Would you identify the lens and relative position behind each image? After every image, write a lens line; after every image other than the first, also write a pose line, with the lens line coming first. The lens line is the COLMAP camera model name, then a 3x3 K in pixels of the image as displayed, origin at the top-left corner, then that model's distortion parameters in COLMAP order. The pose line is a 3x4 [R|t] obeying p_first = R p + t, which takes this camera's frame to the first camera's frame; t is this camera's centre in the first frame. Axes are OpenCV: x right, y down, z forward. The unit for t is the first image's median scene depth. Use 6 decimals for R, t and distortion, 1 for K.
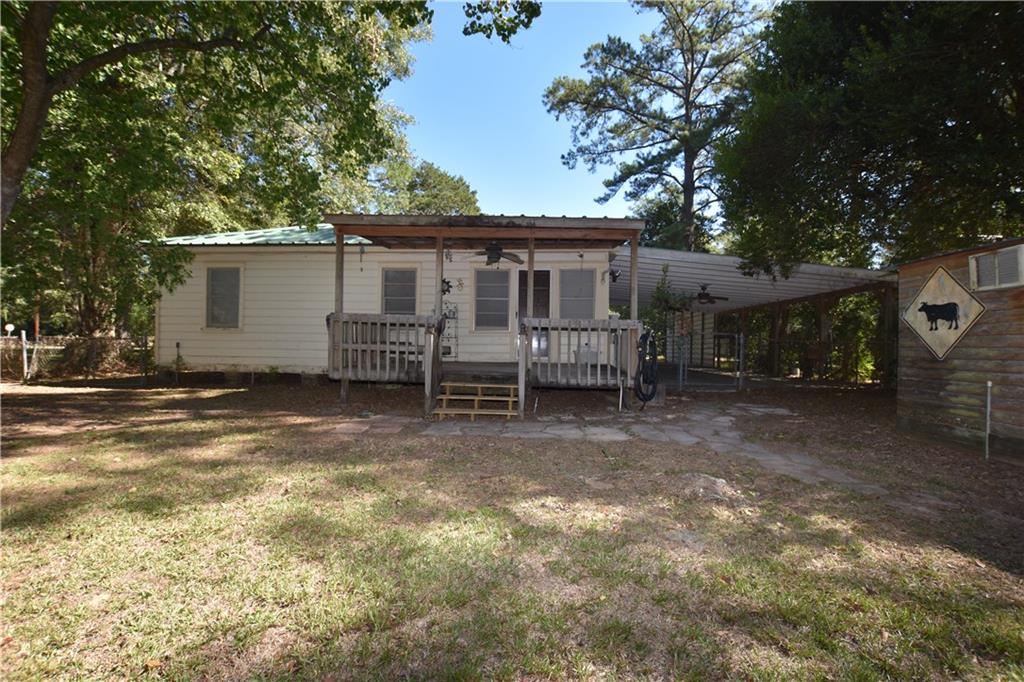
lens RADIAL K [[456.8, 0, 511.0], [0, 456.8, 336.7], [0, 0, 1]] dist [-0.030982, 0.000235]
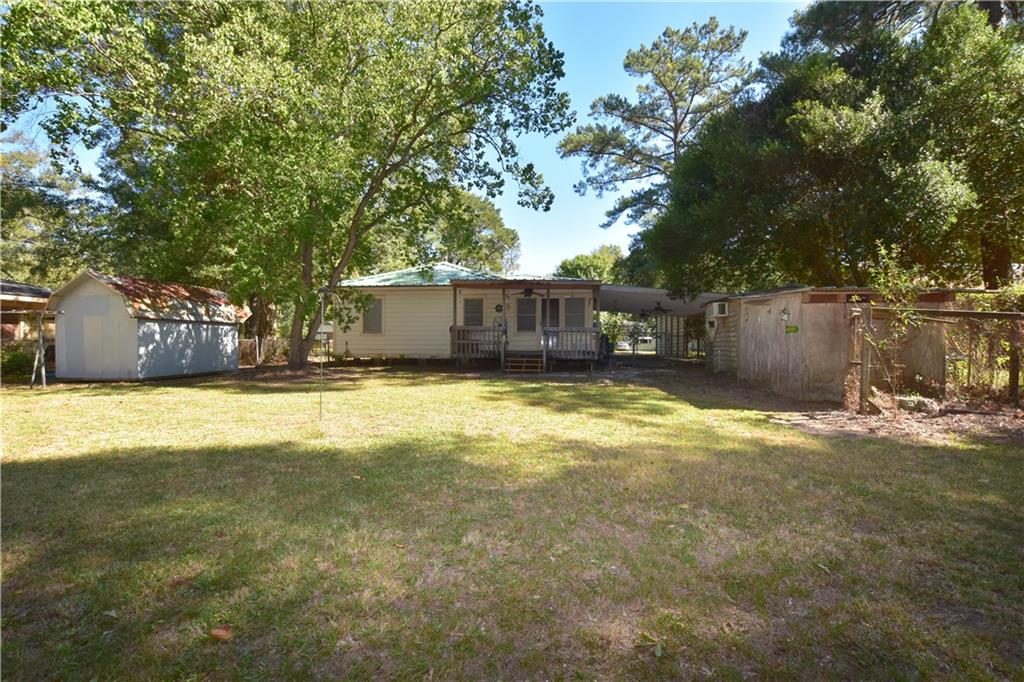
lens RADIAL K [[456.8, 0, 511.0], [0, 456.8, 336.7], [0, 0, 1]] dist [-0.030982, 0.000235]
pose [[0.999011, -0.012169, -0.042761, -0.009716], [0.012176, 0.999926, -0.000106, 0.000307], [0.042759, -0.000415, 0.999085, -0.275112]]
